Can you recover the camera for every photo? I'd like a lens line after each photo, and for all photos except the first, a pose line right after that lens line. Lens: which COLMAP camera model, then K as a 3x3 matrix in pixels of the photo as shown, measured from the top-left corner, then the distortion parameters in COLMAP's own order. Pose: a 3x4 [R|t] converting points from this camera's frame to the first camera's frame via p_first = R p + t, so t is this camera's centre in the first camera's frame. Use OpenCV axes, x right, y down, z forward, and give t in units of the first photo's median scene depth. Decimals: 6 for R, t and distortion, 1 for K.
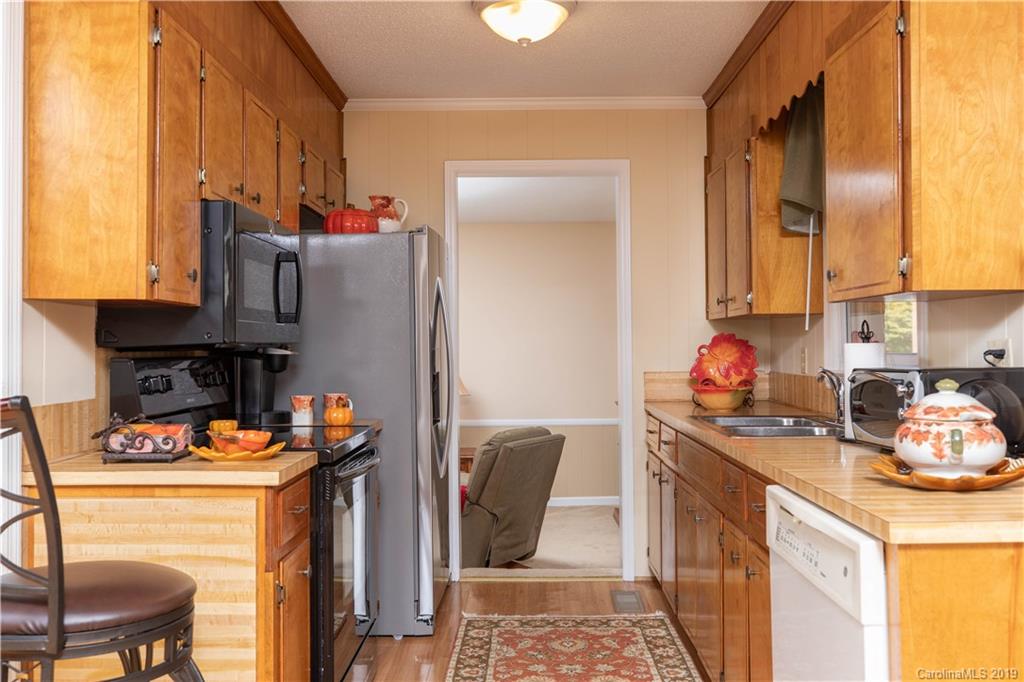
lens RADIAL K [[902.9, 0, 510.8], [0, 902.9, 336.6], [0, 0, 1]] dist [0.002598, 0.006127]
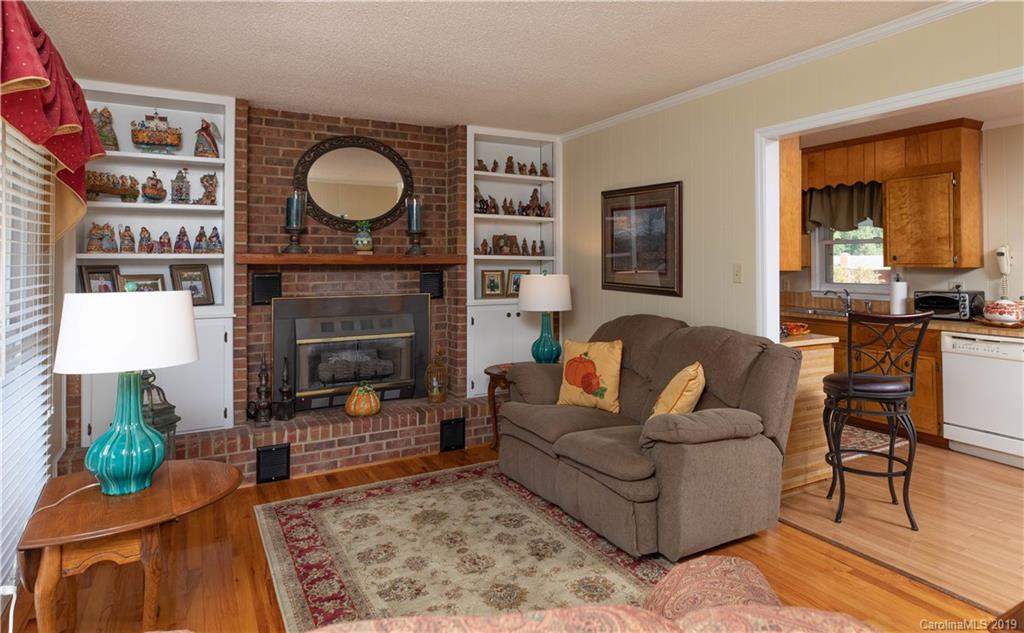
lens RADIAL K [[611.6, 0, 557.8], [0, 611.6, 254.0], [0, 0, 1]] dist [0.003160, 0.000190]
pose [[0.847149, 0.011097, 0.531239, -1.595936], [-0.008942, 0.999938, -0.006627, -0.060372], [-0.531280, 0.000864, 0.847196, -0.053710]]
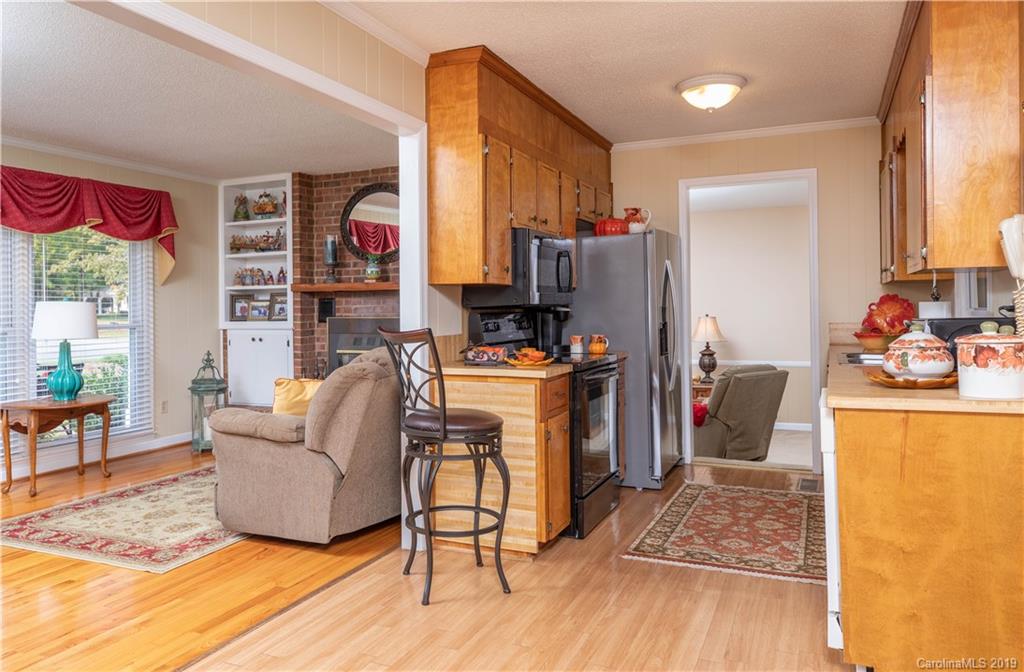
lens RADIAL K [[730.4, 0, 484.9], [0, 730.4, 309.0], [0, 0, 1]] dist [0.009008, 0.005501]
pose [[0.914322, -0.004181, -0.404967, 0.217559], [0.010984, 0.999835, 0.014478, -0.006408], [0.404839, -0.017685, 0.914217, -0.406557]]
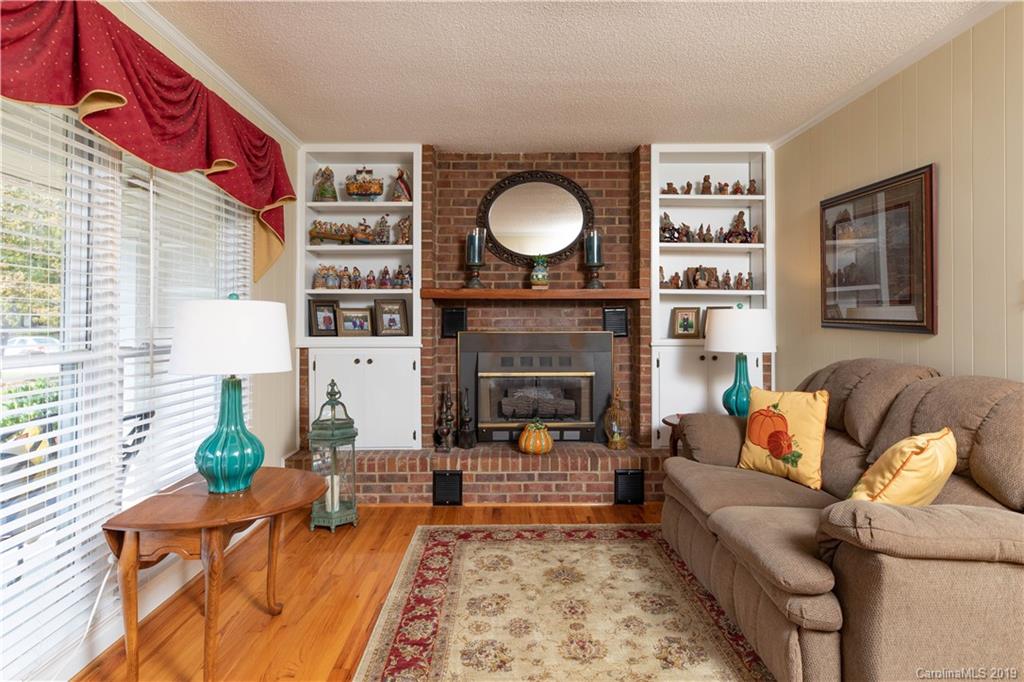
lens RADIAL K [[569.3, 0, 508.4], [0, 569.3, 315.2], [0, 0, 1]] dist [0.003707, 0.000034]
pose [[0.999541, 0.005549, 0.029769, -1.273052], [-0.005566, 0.999984, 0.000495, 0.006140], [-0.029765, -0.000660, 0.999557, 0.130685]]
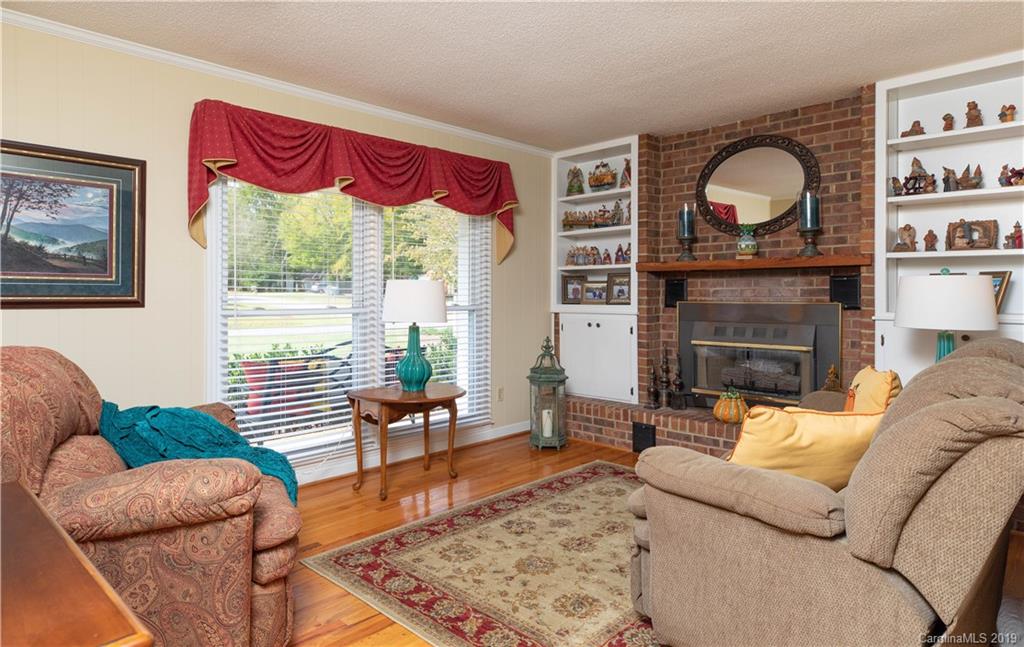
lens RADIAL K [[596.5, 0, 487.7], [0, 596.5, 297.8], [0, 0, 1]] dist [0.001283, 0.000145]
pose [[0.716035, 0.009694, -0.697997, -0.503268], [0.005319, 0.999799, 0.019341, 0.005330], [0.698044, -0.017562, 0.715840, 0.045453]]
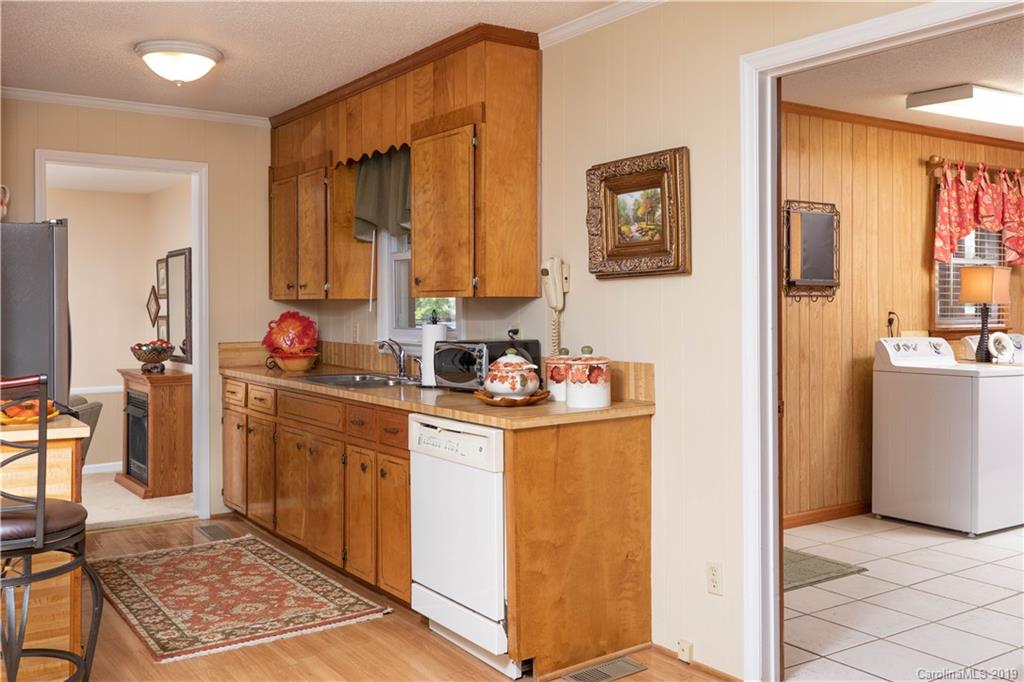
lens RADIAL K [[939.1, 0, 512.6], [0, 939.1, 306.2], [0, 0, 1]] dist [0.000366, 0.000967]
pose [[0.812513, 0.004096, 0.582929, -0.472204], [-0.010000, 0.999926, 0.006912, -0.038886], [-0.582858, -0.011445, 0.812494, -0.423983]]
